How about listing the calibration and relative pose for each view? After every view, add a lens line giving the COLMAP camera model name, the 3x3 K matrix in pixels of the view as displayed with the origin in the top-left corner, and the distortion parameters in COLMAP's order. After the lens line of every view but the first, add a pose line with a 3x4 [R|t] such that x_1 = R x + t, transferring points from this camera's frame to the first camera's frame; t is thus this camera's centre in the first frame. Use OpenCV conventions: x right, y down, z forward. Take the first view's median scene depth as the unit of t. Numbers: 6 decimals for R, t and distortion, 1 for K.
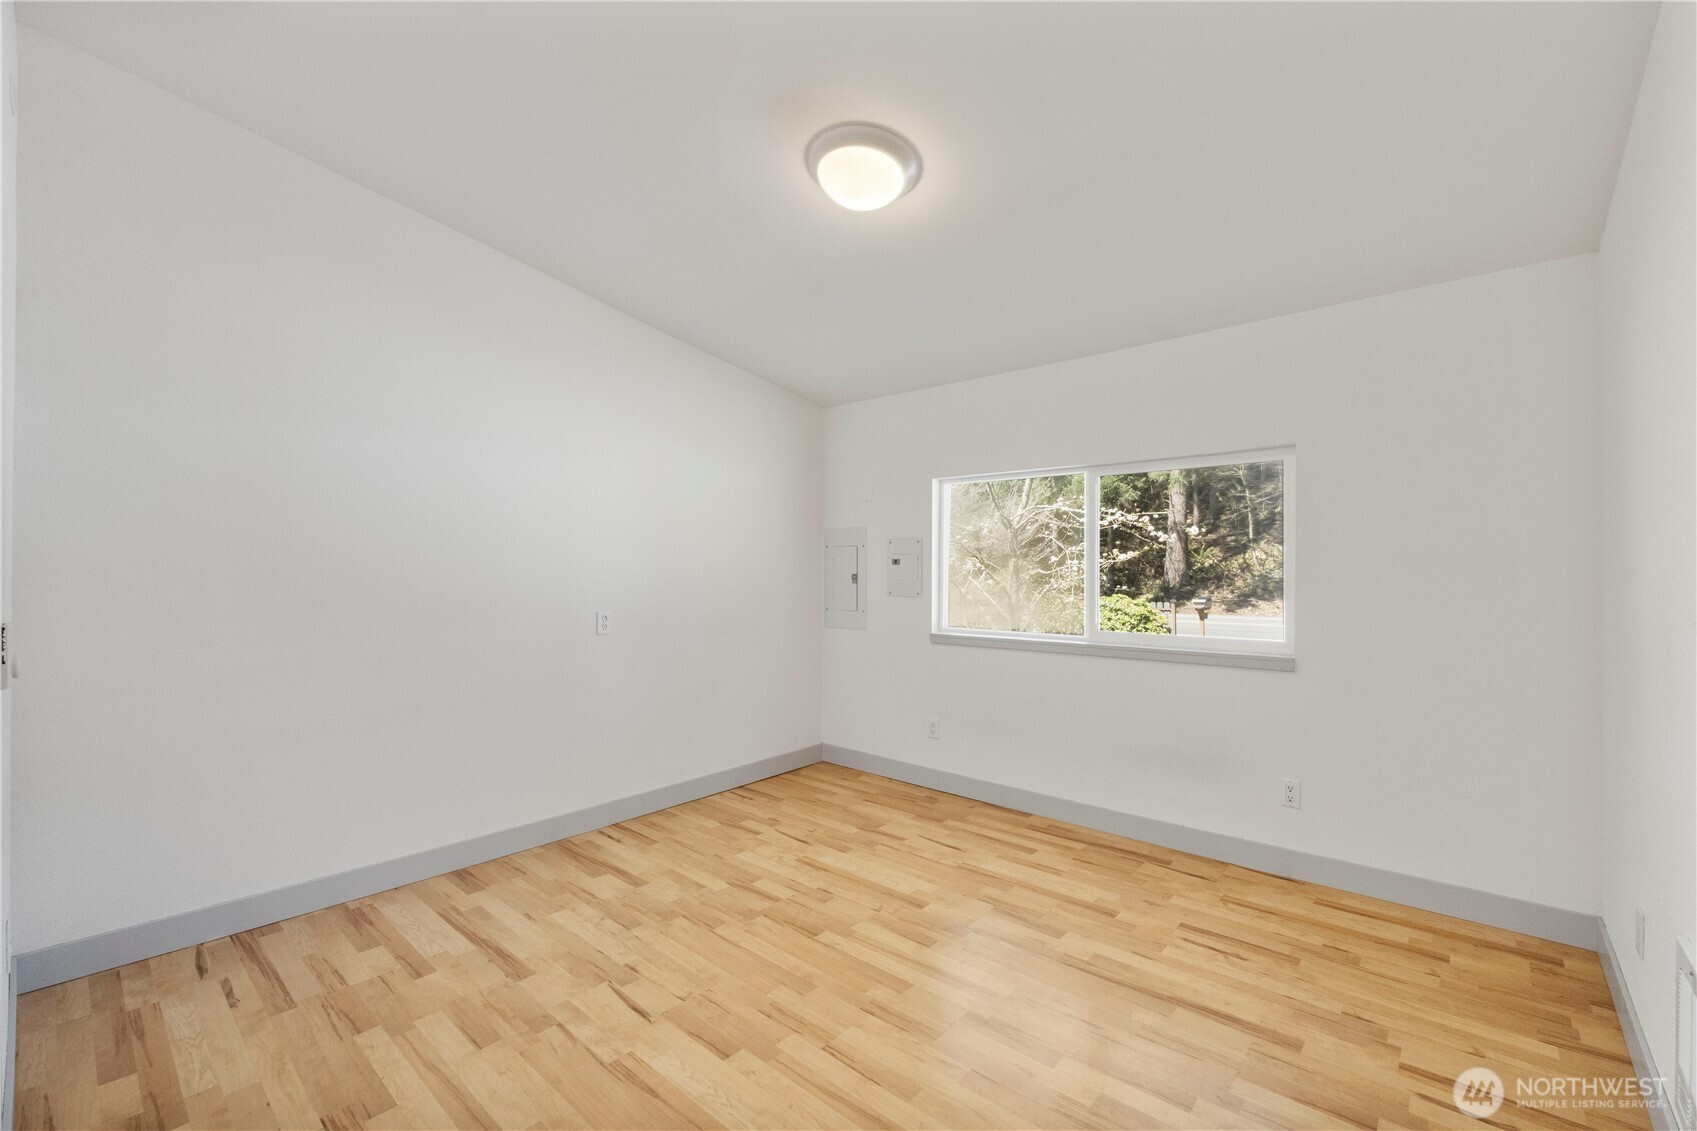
lens RADIAL K [[710.4, 0, 846.9], [0, 710.4, 563.2], [0, 0, 1]] dist [-0.004405, -0.001446]
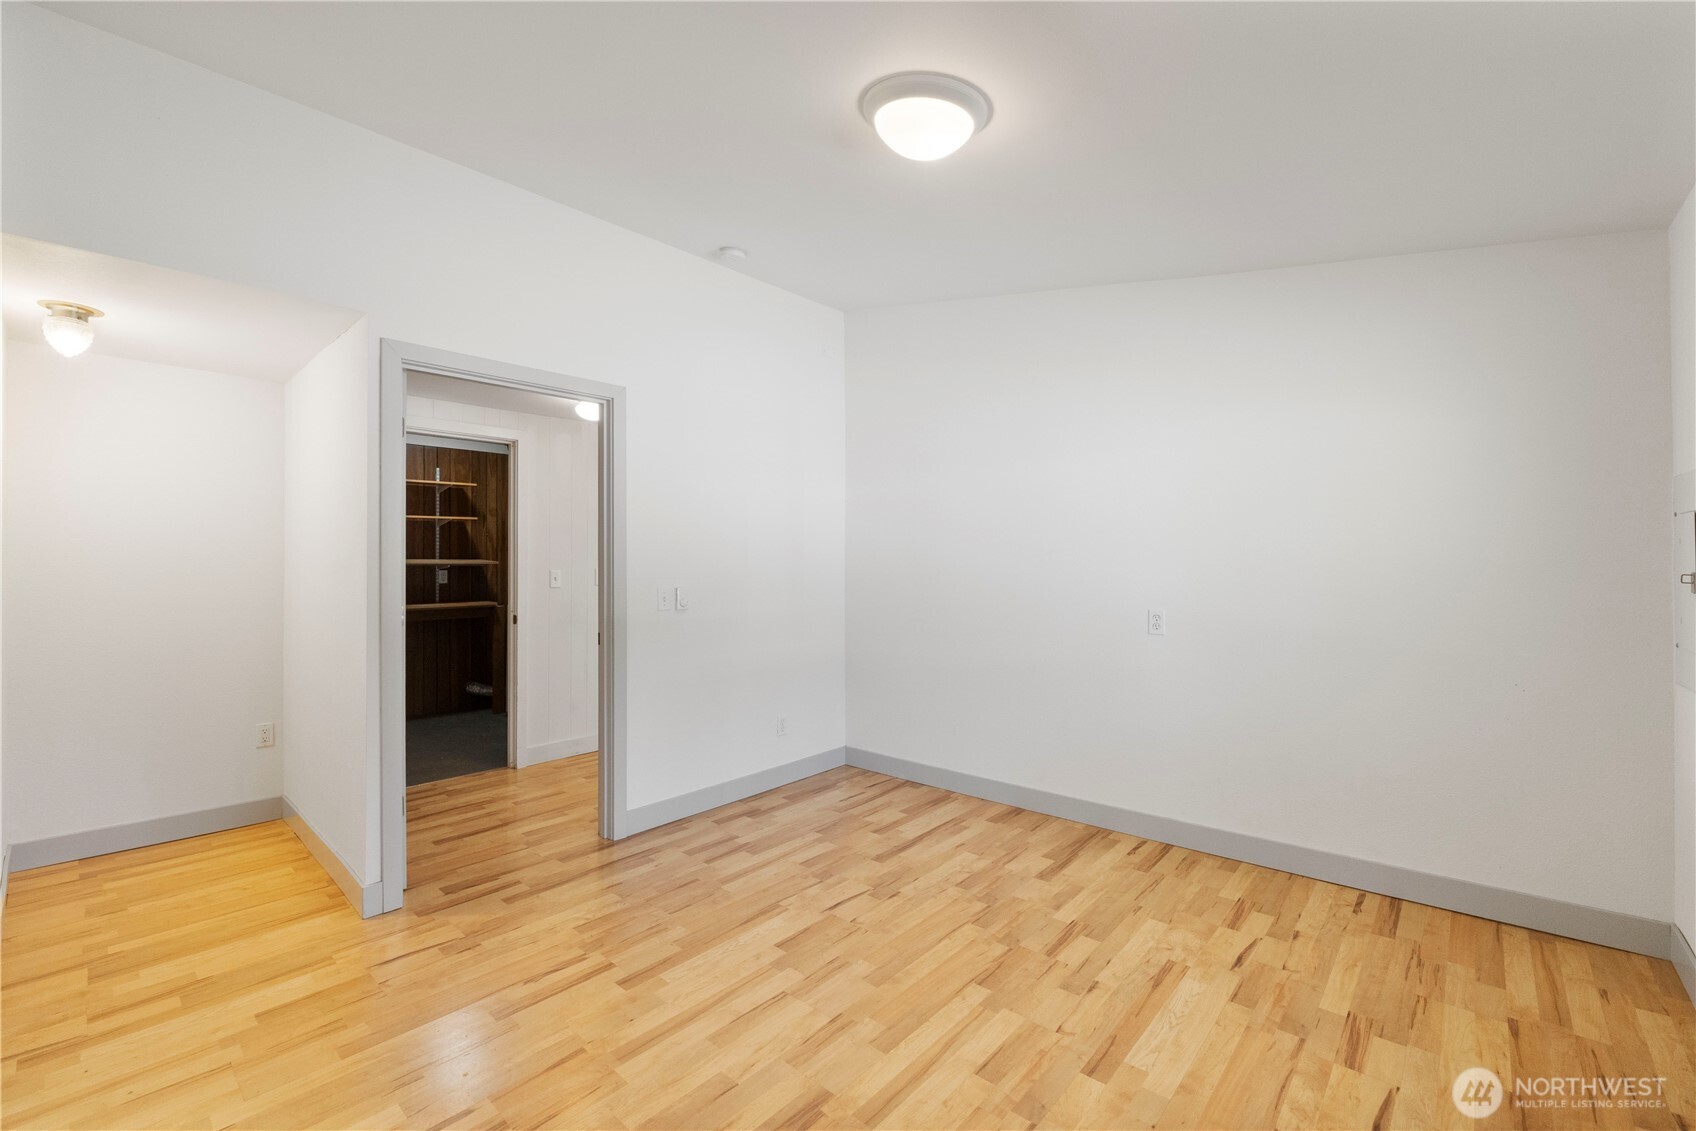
lens RADIAL K [[709.9, 0, 846.3], [0, 709.9, 574.5], [0, 0, 1]] dist [-0.004405, -0.001446]
pose [[-0.001271, 0.014127, -0.999899, 0.743980], [0.018769, 0.999724, 0.014100, -0.000947], [0.999823, -0.018749, -0.001536, 0.756662]]
